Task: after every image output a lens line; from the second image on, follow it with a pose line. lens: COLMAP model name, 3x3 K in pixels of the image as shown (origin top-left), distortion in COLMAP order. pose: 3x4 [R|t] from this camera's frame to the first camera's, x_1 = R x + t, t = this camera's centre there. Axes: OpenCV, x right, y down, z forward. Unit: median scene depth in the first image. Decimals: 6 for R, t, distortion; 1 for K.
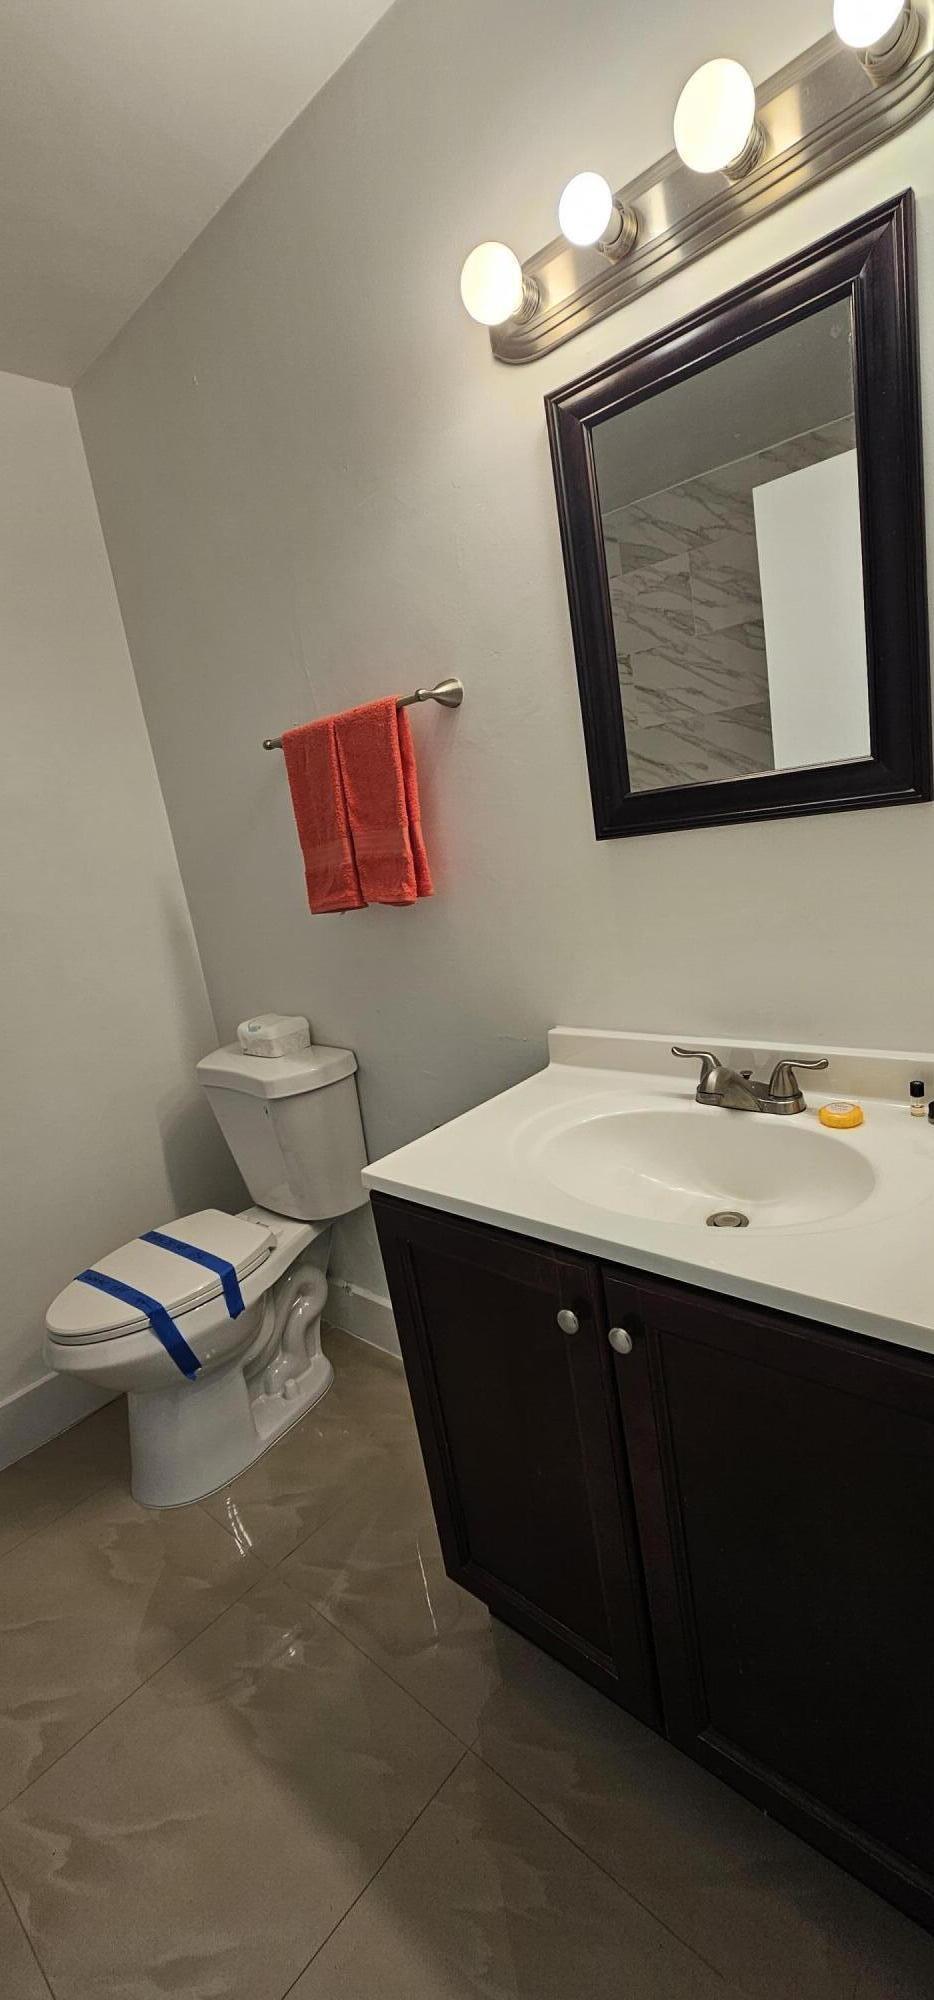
lens RADIAL K [[819.7, 0, 465.4], [0, 819.7, 1004.4], [0, 0, 1]] dist [0.006900, -0.000044]
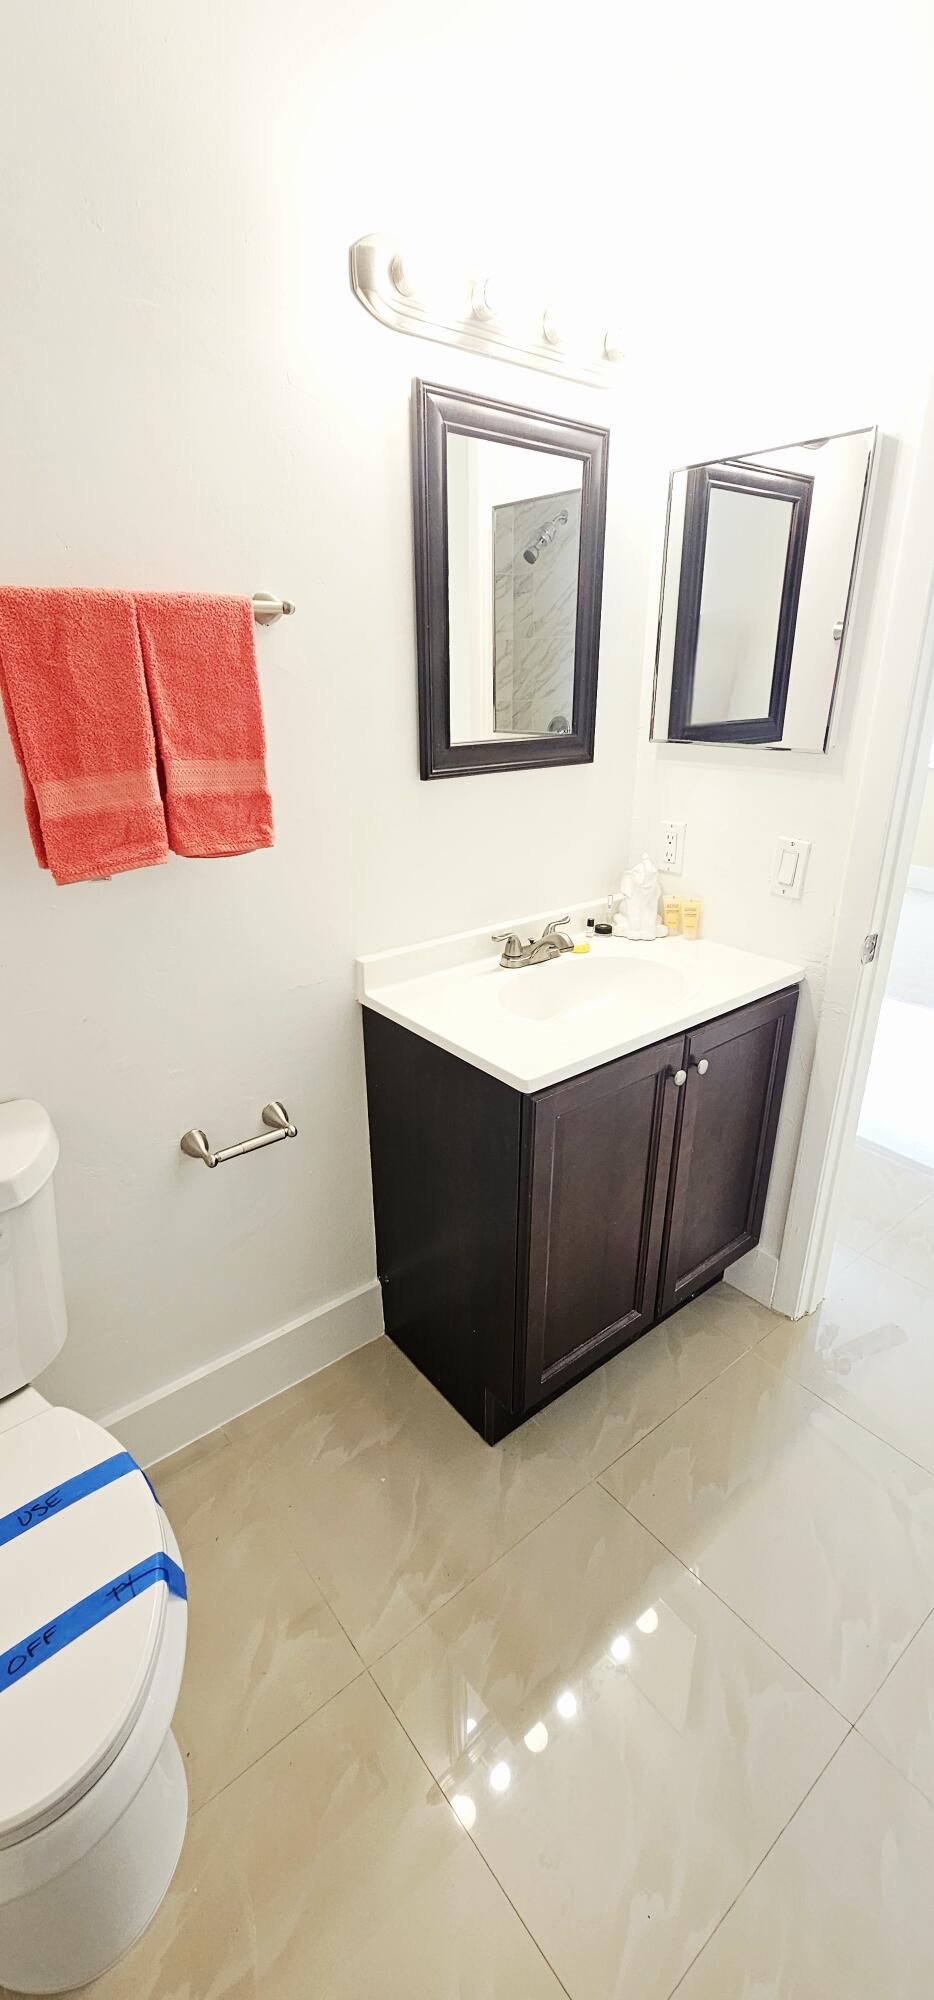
lens RADIAL K [[819.7, 0, 449.8], [0, 819.7, 1012.4], [0, 0, 1]] dist [0.006900, -0.000044]
pose [[0.161736, -0.224175, 0.961034, -0.957889], [0.207325, 0.959840, 0.189005, -0.087275], [-0.964810, 0.168677, 0.201718, 0.712409]]
